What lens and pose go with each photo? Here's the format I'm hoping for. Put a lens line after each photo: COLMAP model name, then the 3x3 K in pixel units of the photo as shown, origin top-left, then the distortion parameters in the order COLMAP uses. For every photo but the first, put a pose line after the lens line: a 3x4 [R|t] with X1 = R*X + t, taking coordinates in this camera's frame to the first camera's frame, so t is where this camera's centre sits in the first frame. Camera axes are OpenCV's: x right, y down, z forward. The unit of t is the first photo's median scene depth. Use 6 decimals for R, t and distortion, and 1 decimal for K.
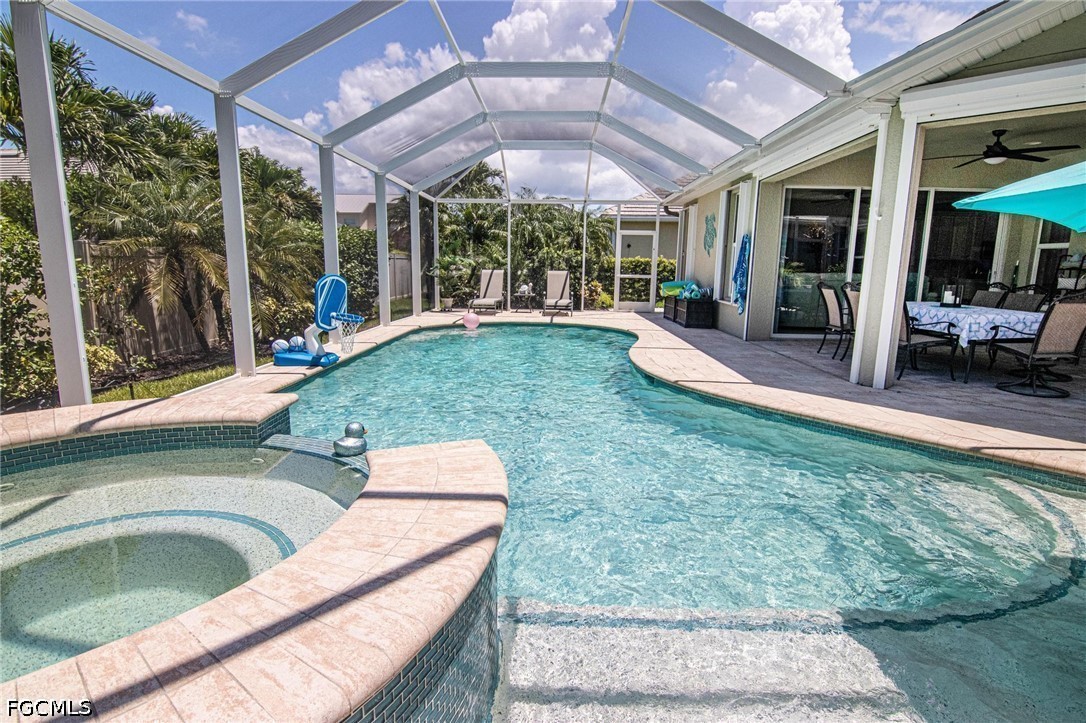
lens RADIAL K [[552.1, 0, 542.1], [0, 552.1, 362.3], [0, 0, 1]] dist [-0.003924, -0.011221]
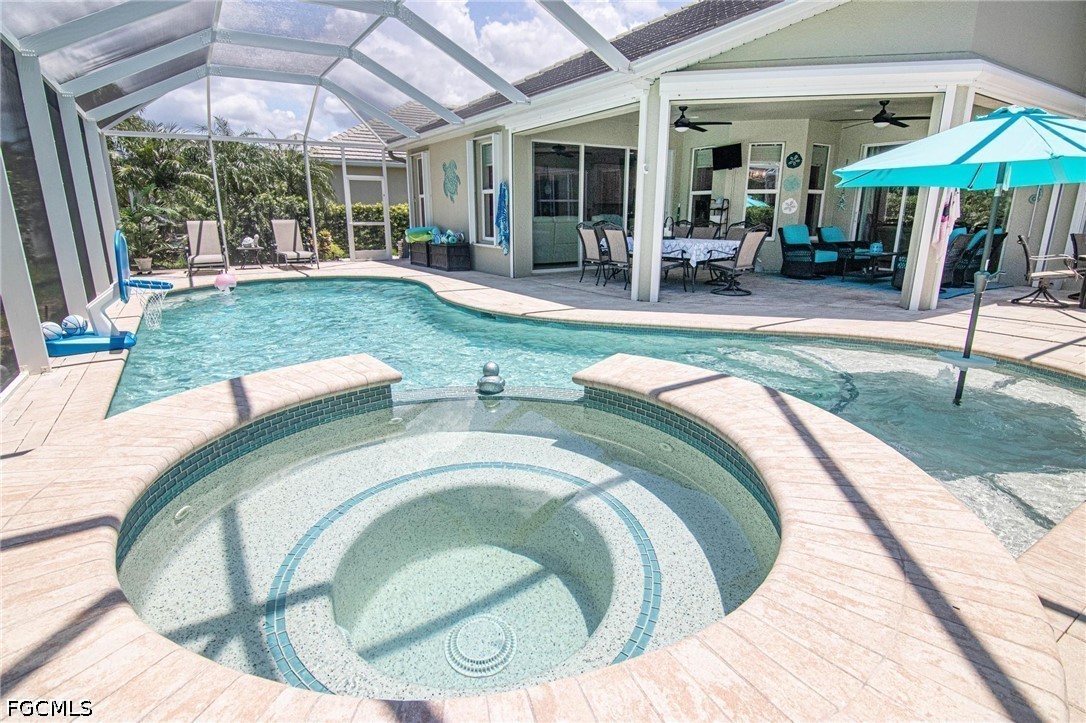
lens RADIAL K [[552.1, 0, 538.0], [0, 552.1, 361.8], [0, 0, 1]] dist [-0.003924, -0.011221]
pose [[0.829562, -0.160224, 0.534935, -0.154140], [0.110138, 0.986081, 0.124553, -0.003109], [-0.547446, -0.044408, 0.835662, 0.007407]]
